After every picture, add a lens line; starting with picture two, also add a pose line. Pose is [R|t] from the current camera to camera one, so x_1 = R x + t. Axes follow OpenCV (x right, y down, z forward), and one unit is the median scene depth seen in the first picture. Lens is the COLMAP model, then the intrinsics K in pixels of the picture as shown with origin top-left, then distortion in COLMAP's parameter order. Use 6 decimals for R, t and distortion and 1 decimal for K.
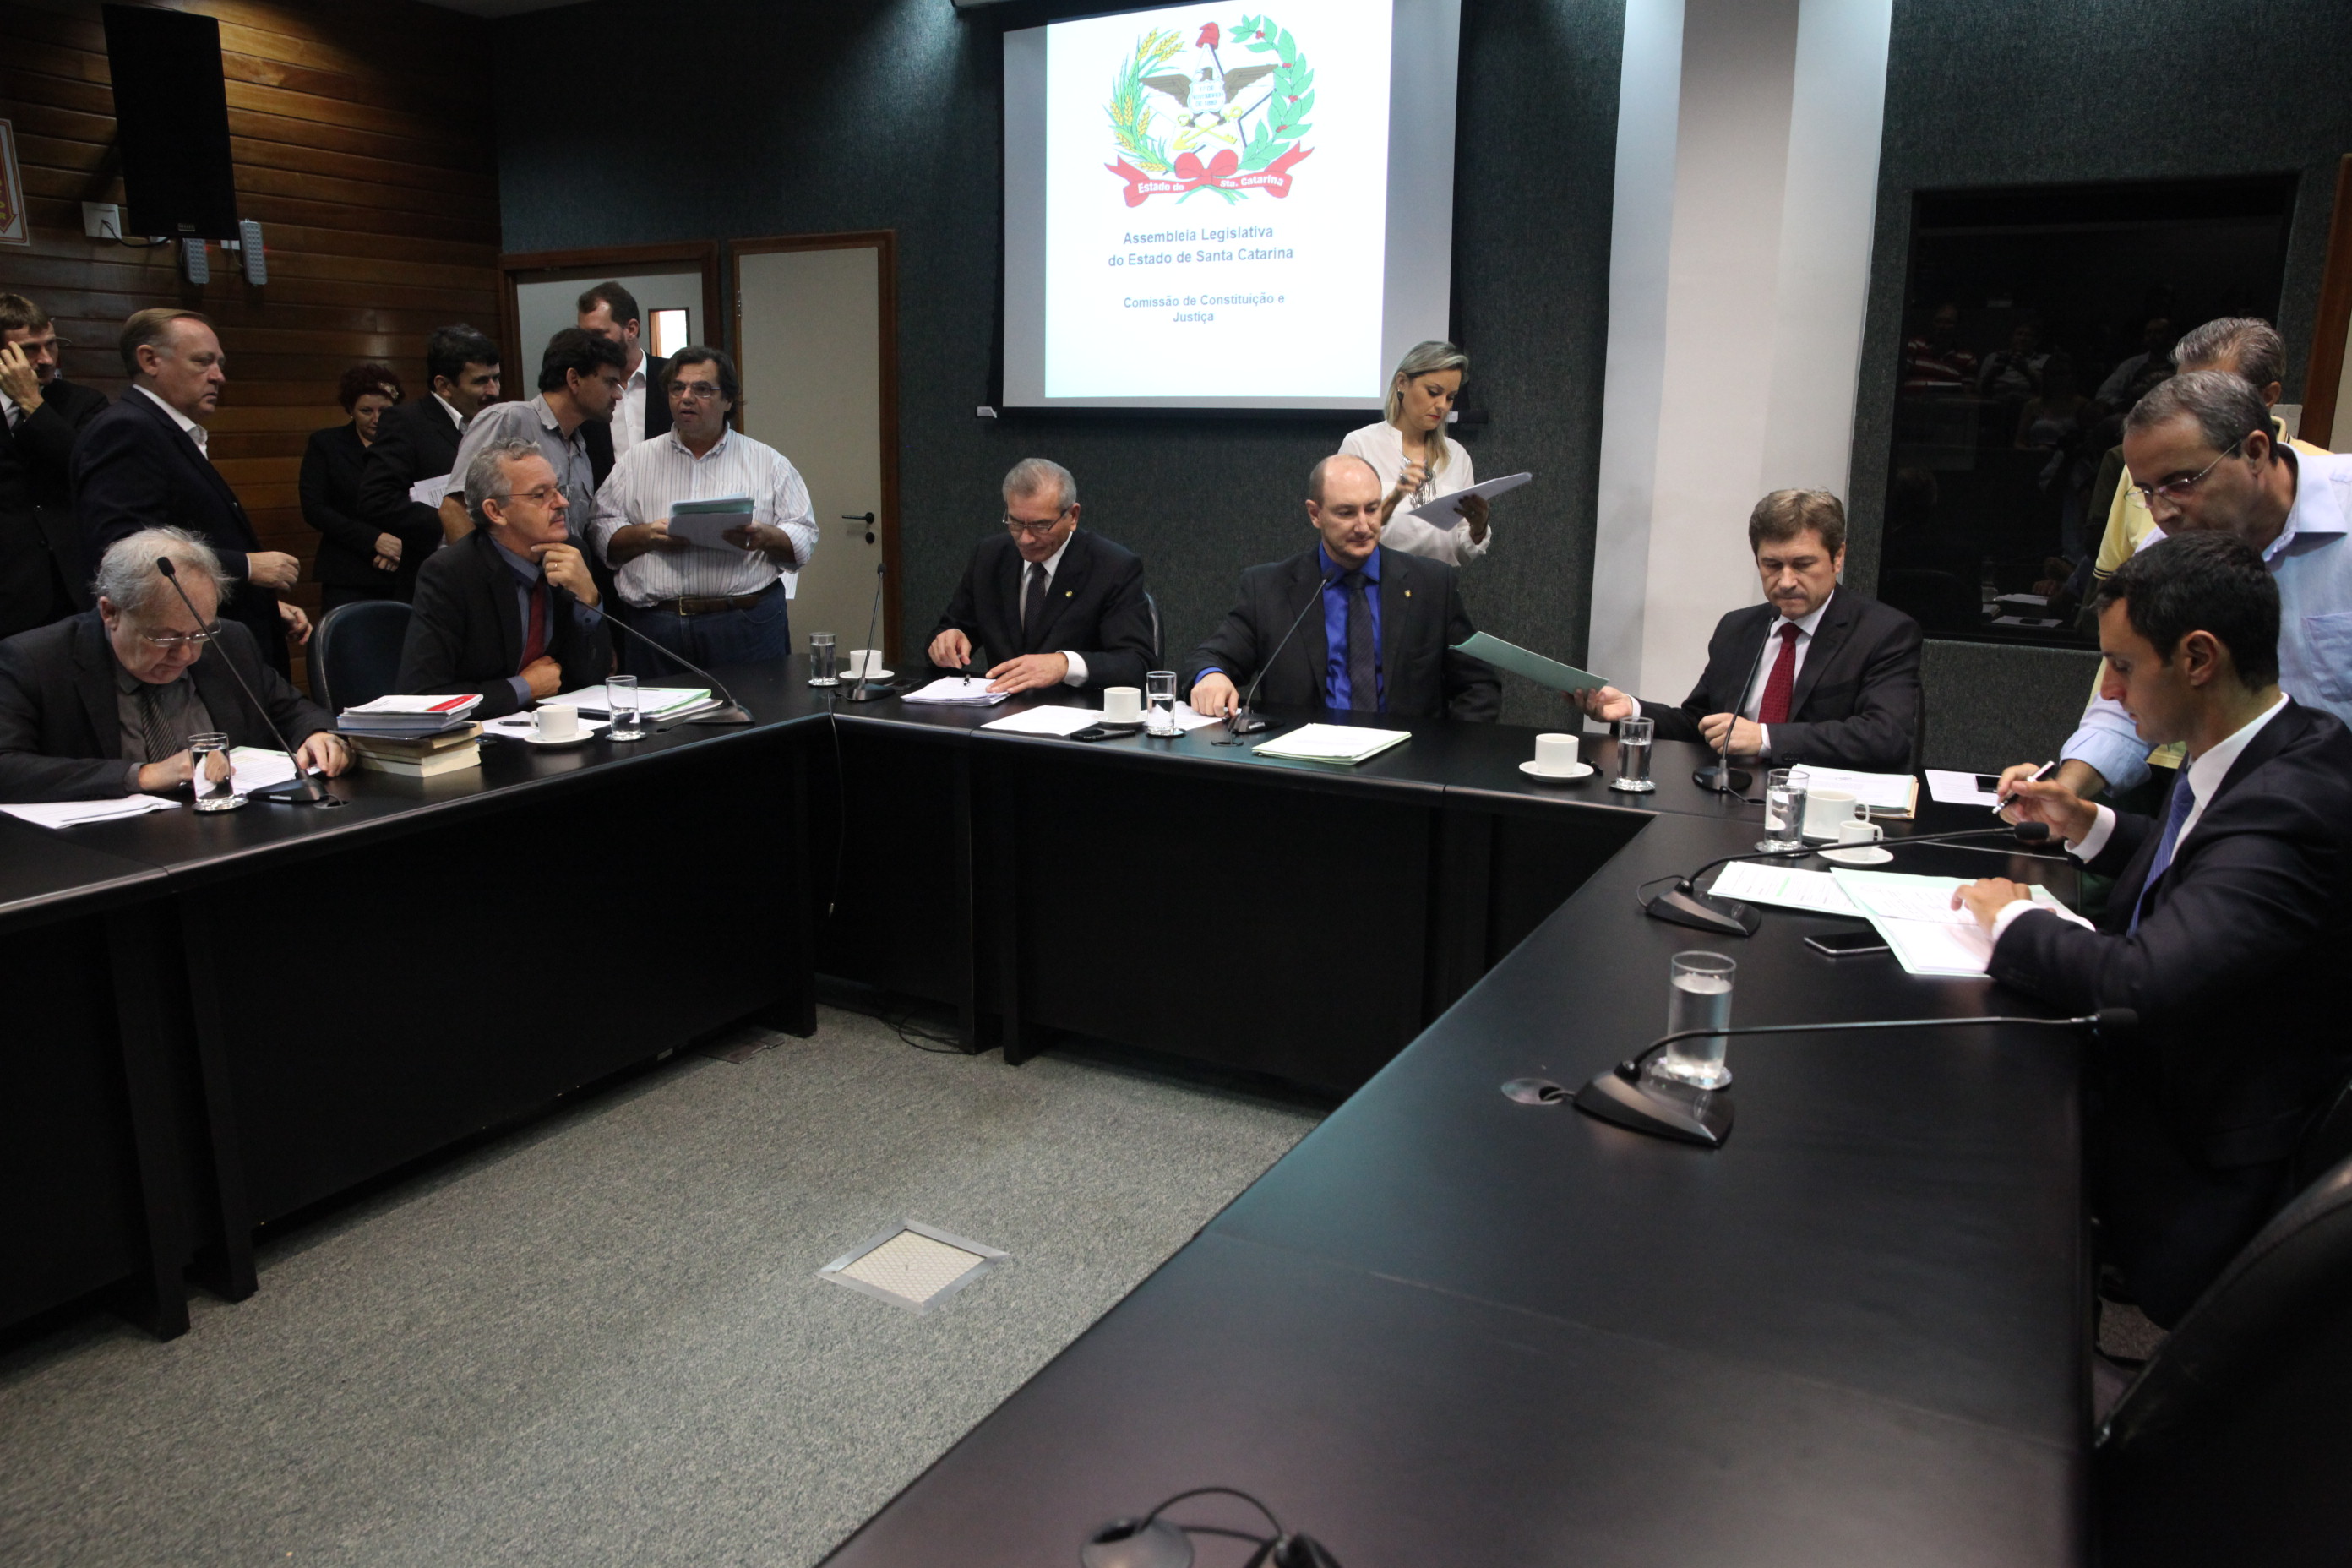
lens RADIAL K [[1638.6, 0, 1176.0], [0, 1638.6, 784.0], [0, 0, 1]] dist [-0.109503, 0.088703]
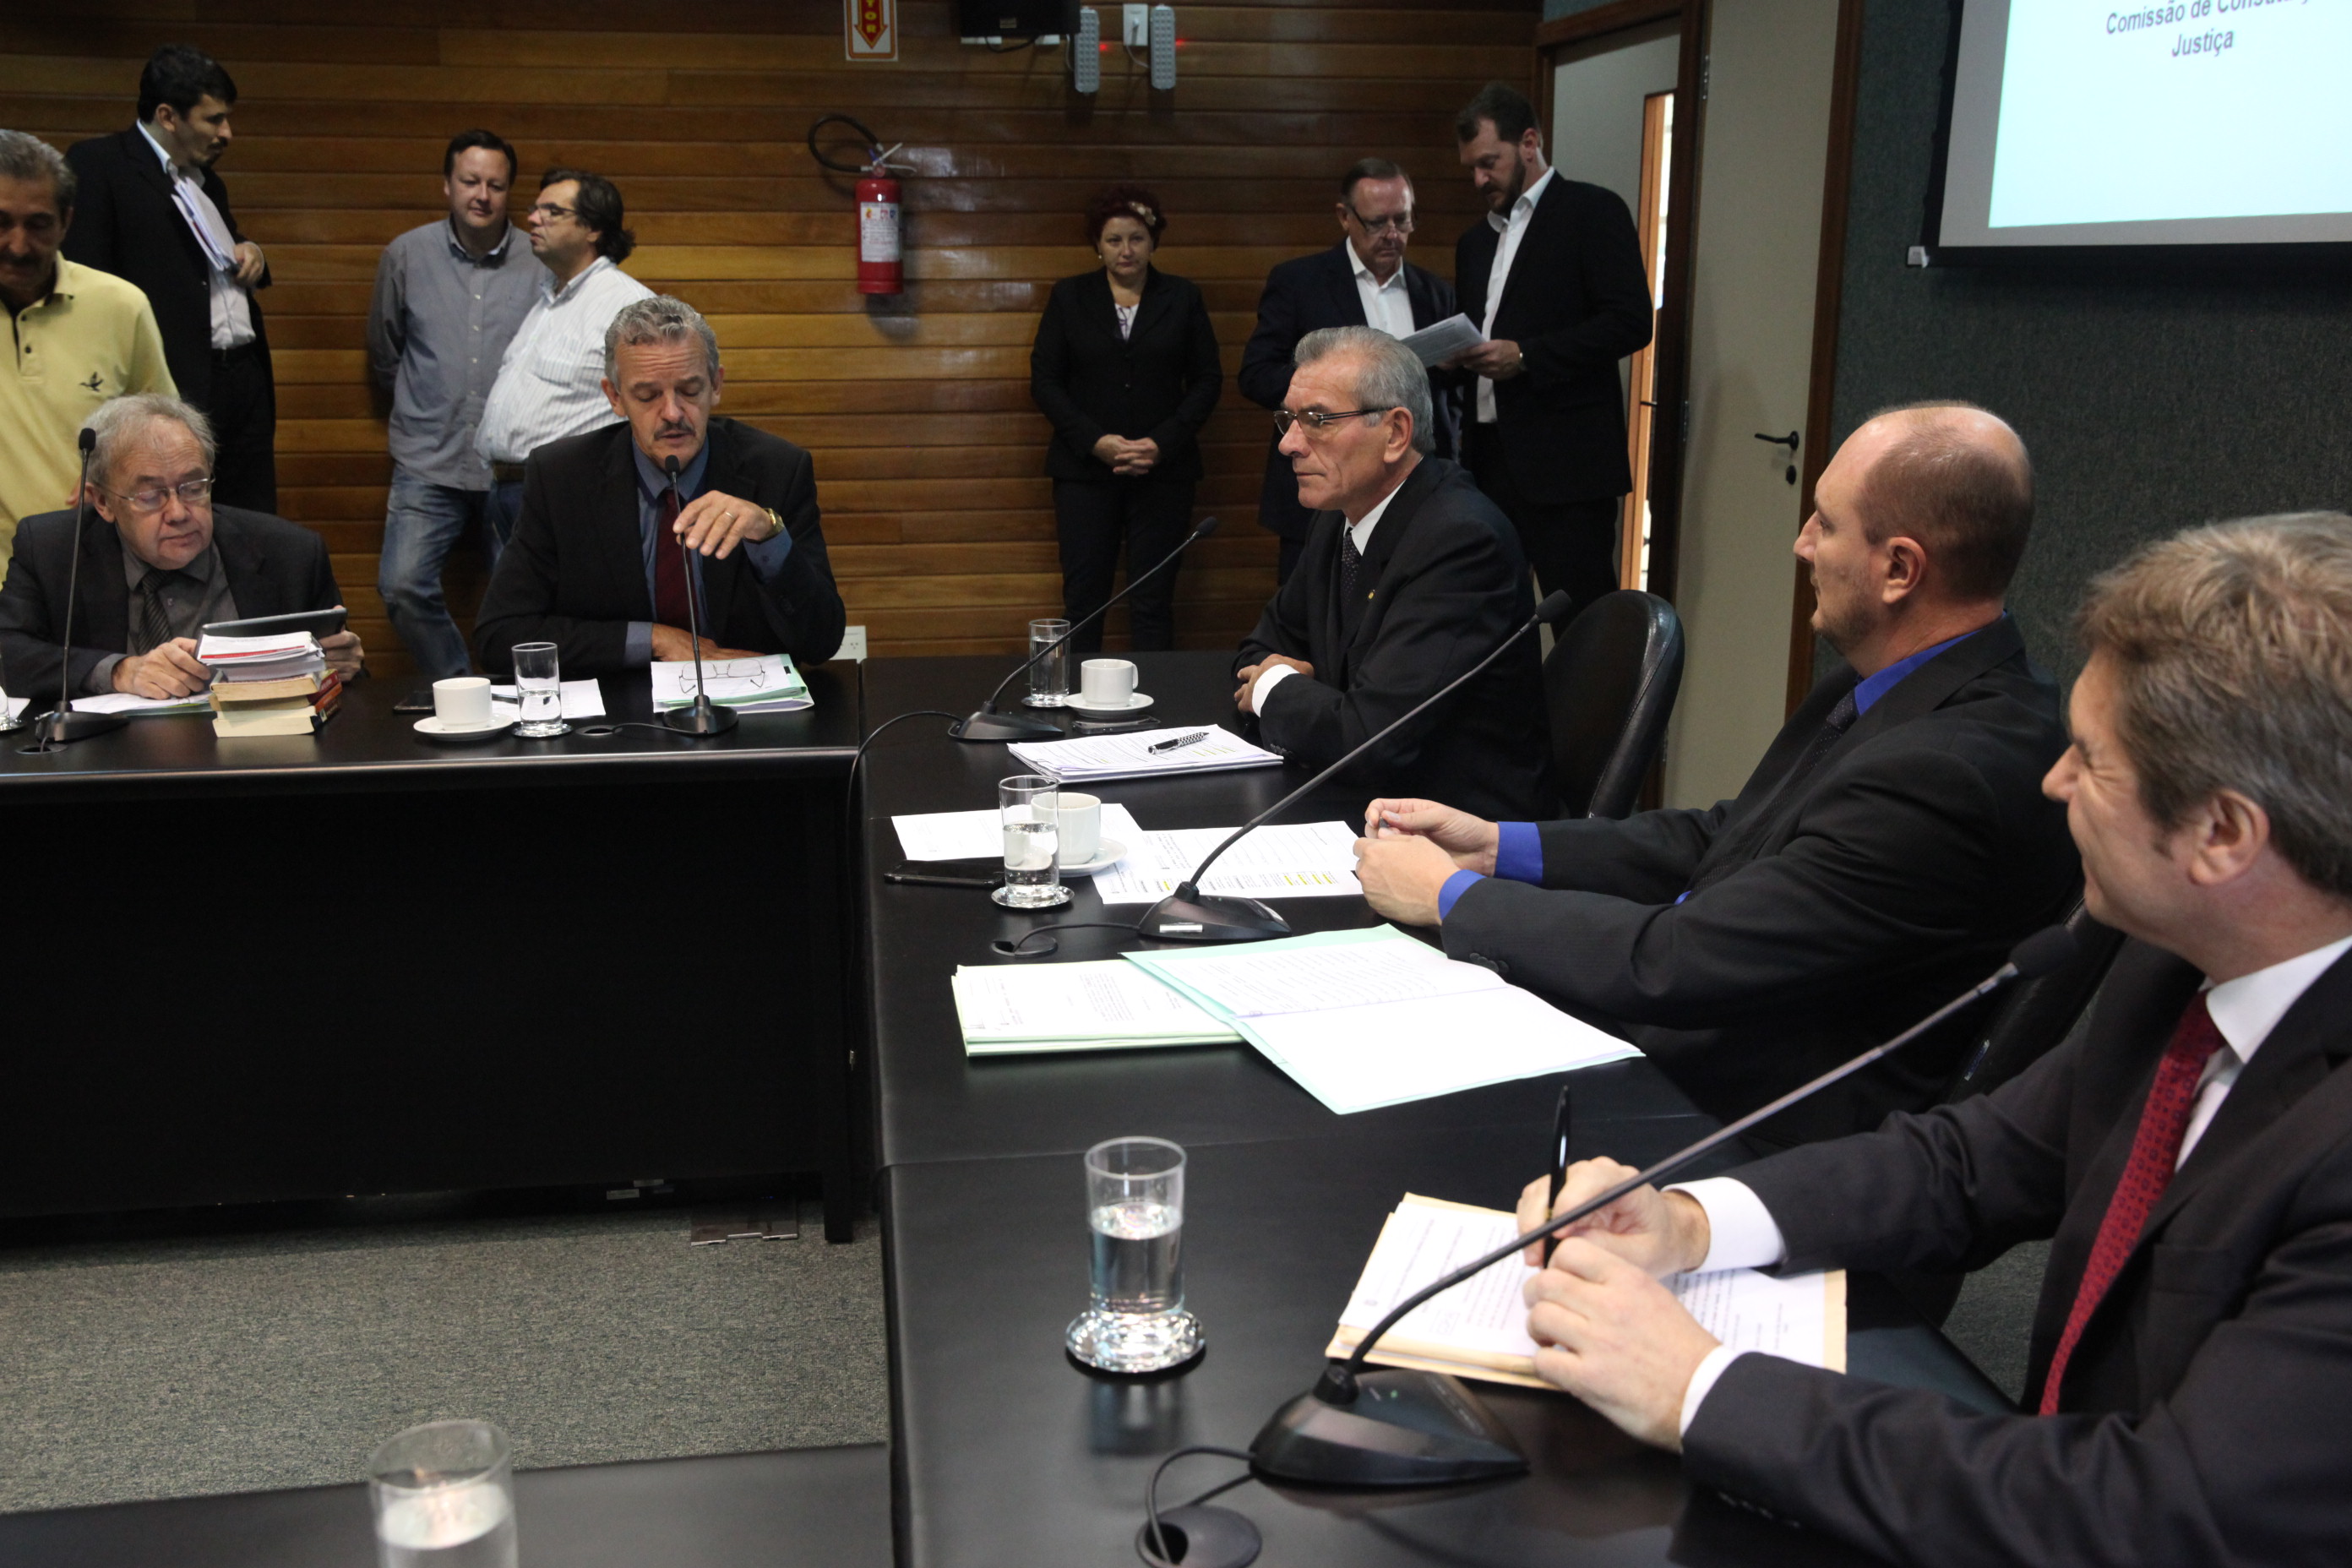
lens RADIAL K [[2164.1, 0, 1176.0], [0, 2164.1, 784.0], [0, 0, 1]] dist [-0.010090, 0.016716]
pose [[0.599304, 0.181366, -0.779706, 0.360118], [-0.171908, 0.980432, 0.095923, -0.093578], [0.781846, 0.076551, 0.618754, 0.423896]]
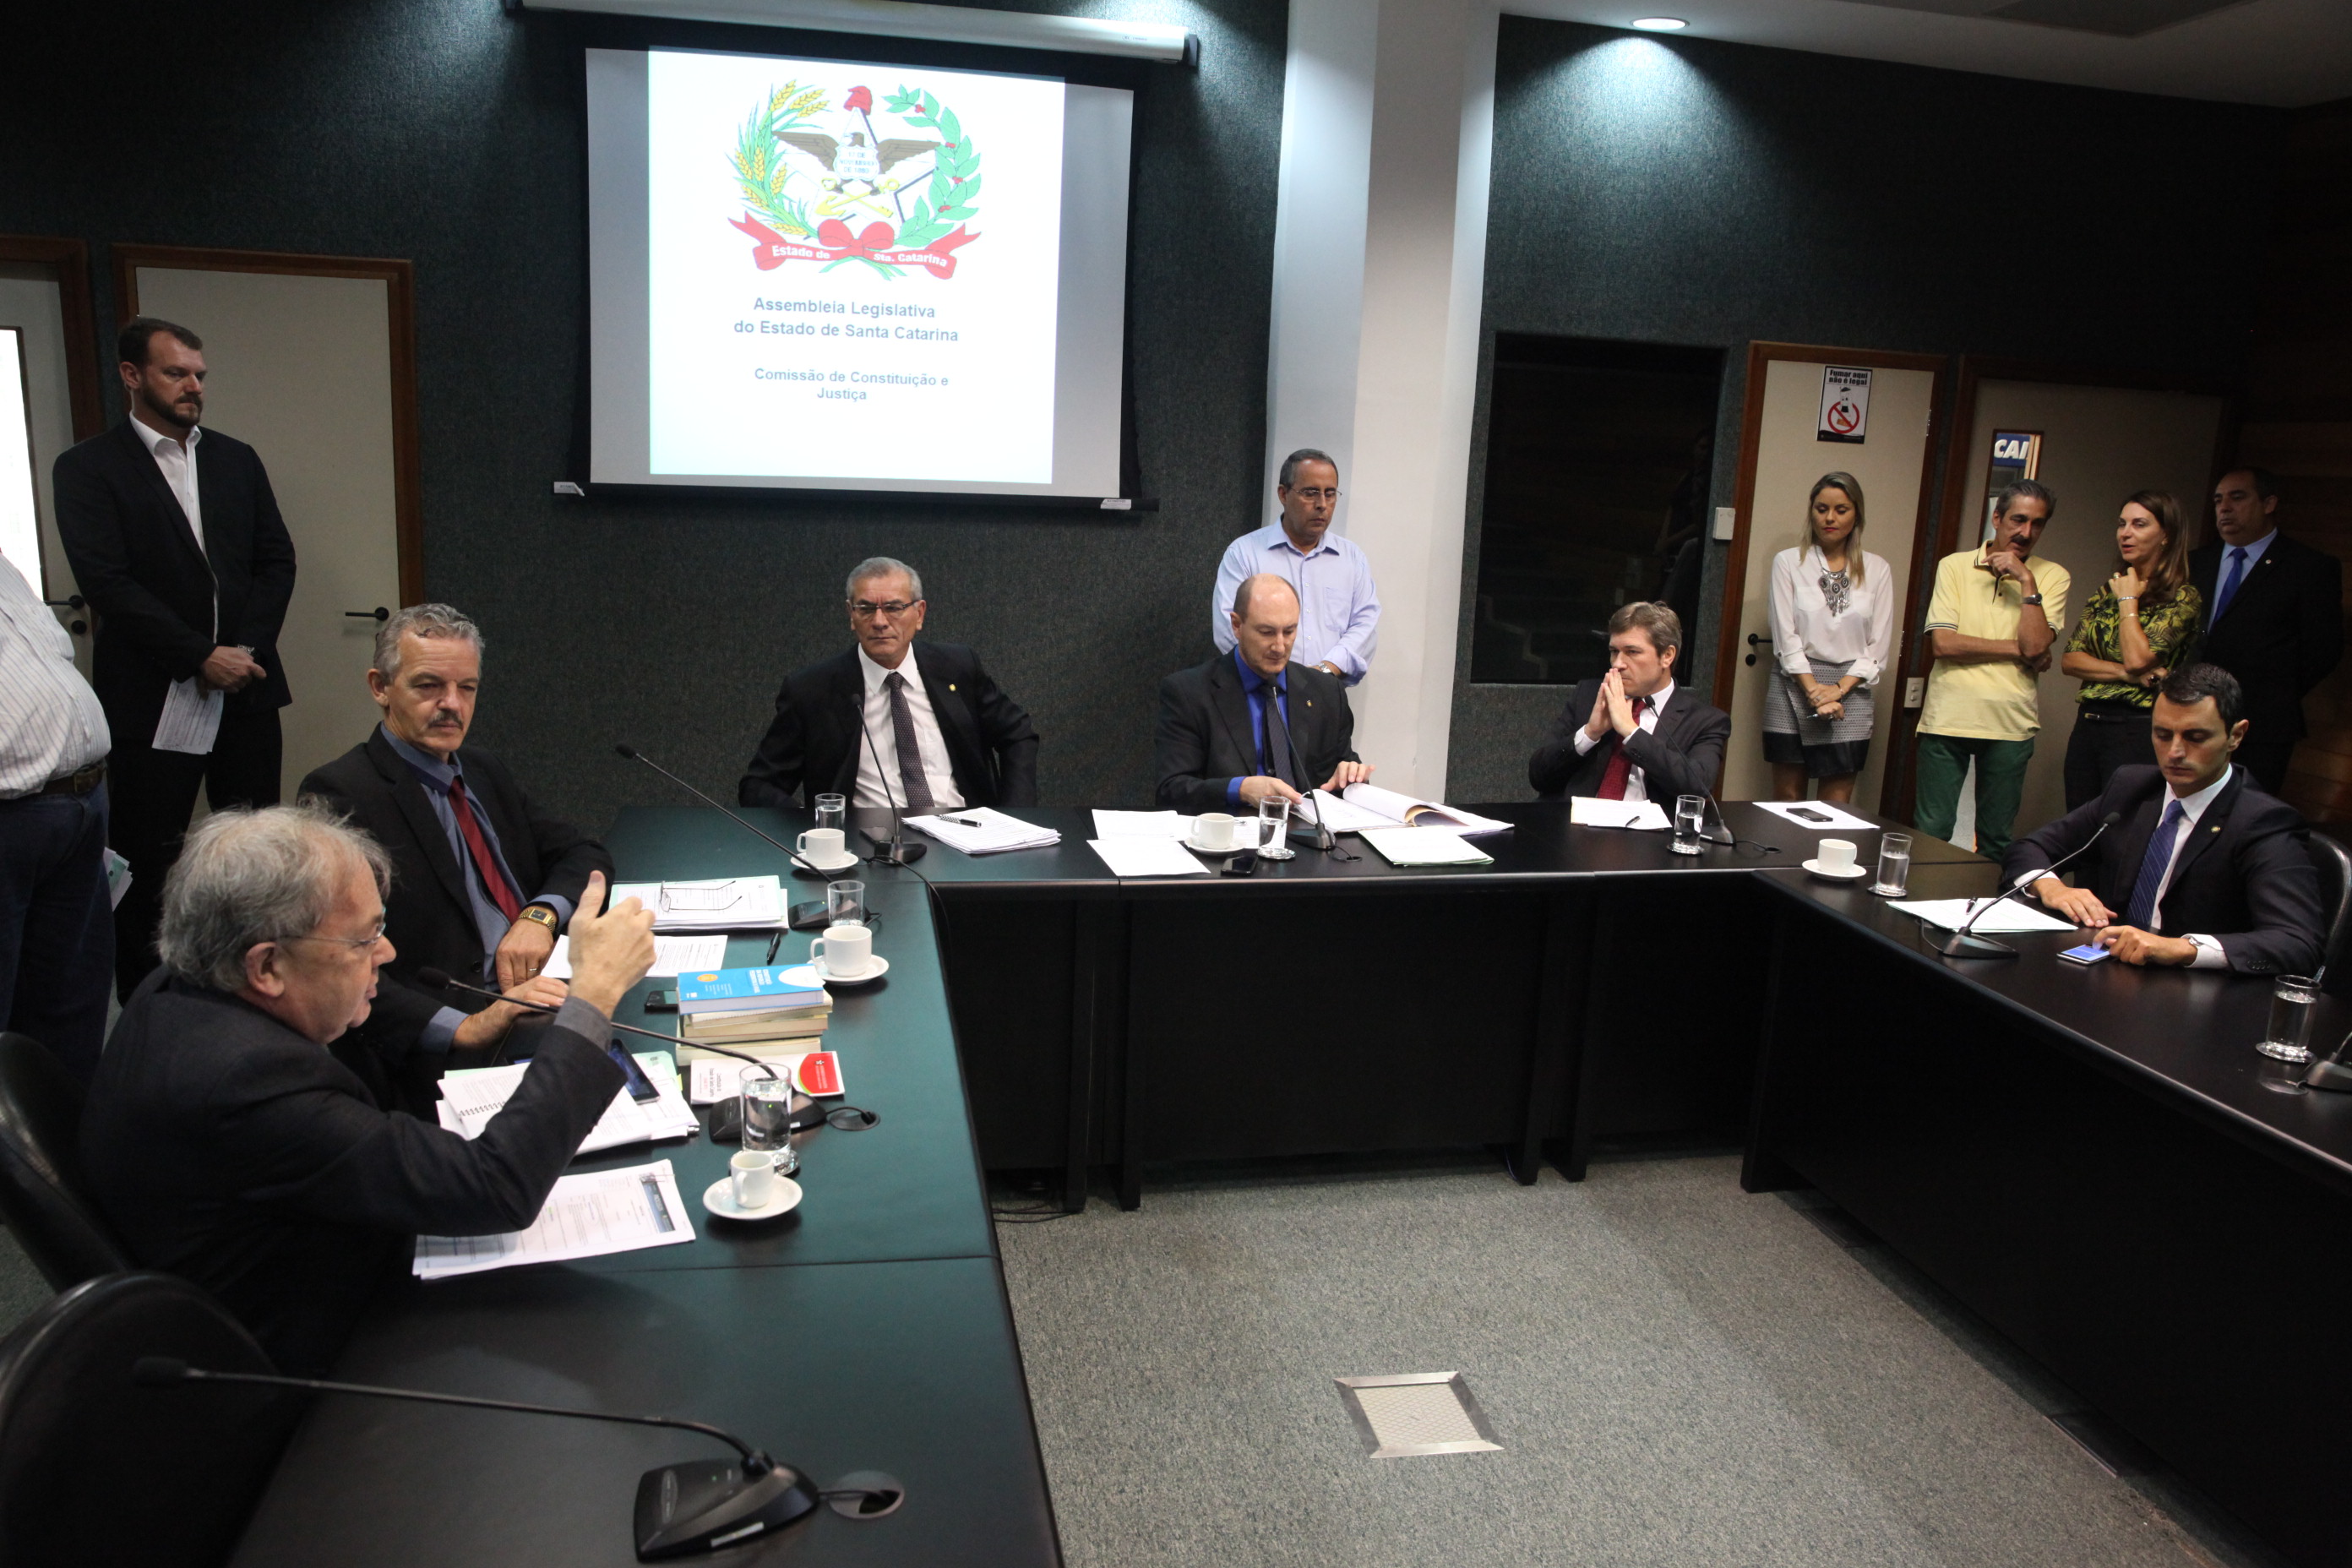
lens RADIAL K [[1638.6, 0, 1176.0], [0, 1638.6, 784.0], [0, 0, 1]] dist [-0.109503, 0.088703]
pose [[0.754045, -0.118622, 0.646023, -0.492532], [0.106786, 0.992611, 0.057621, -0.098557], [-0.648085, 0.025537, 0.761140, 0.166338]]
